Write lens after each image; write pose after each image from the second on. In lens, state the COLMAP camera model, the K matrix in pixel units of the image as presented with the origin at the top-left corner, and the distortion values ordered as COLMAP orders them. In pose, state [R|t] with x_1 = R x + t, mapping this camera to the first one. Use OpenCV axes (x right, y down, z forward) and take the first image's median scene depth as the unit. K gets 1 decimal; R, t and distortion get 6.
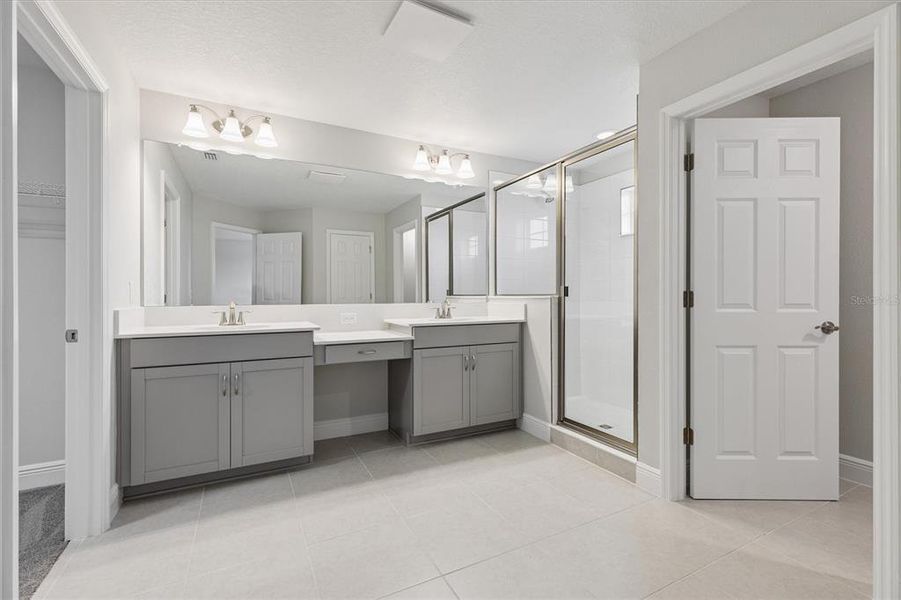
lens RADIAL K [[402.0, 0, 448.3], [0, 402.0, 297.2], [0, 0, 1]] dist [0.006176, 0.000206]
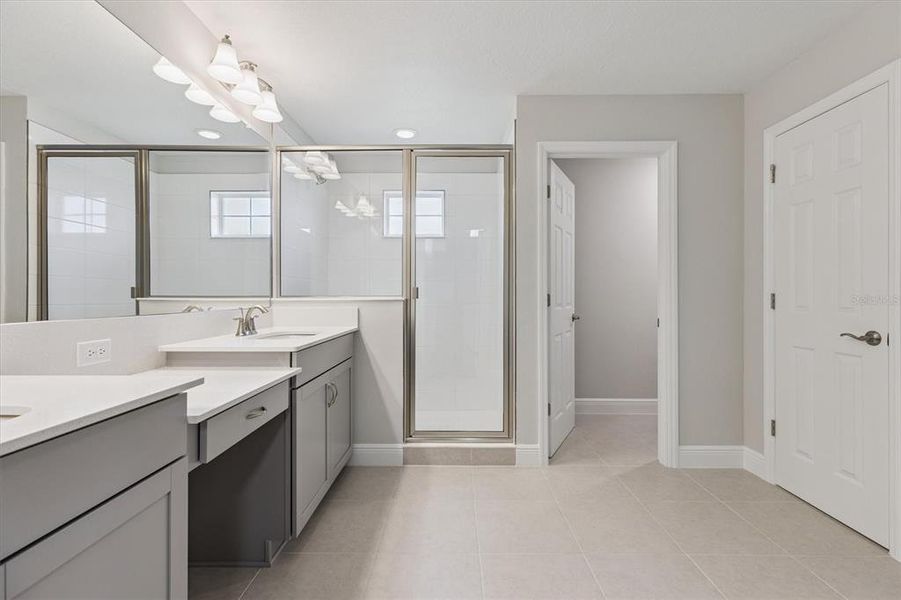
lens RADIAL K [[402.0, 0, 448.3], [0, 402.0, 297.2], [0, 0, 1]] dist [0.006176, 0.000206]
pose [[0.458259, -0.001180, 0.888818, -0.481601], [0.002962, 0.999996, -0.000199, -0.004038], [-0.888814, 0.002724, 0.458261, 0.511013]]
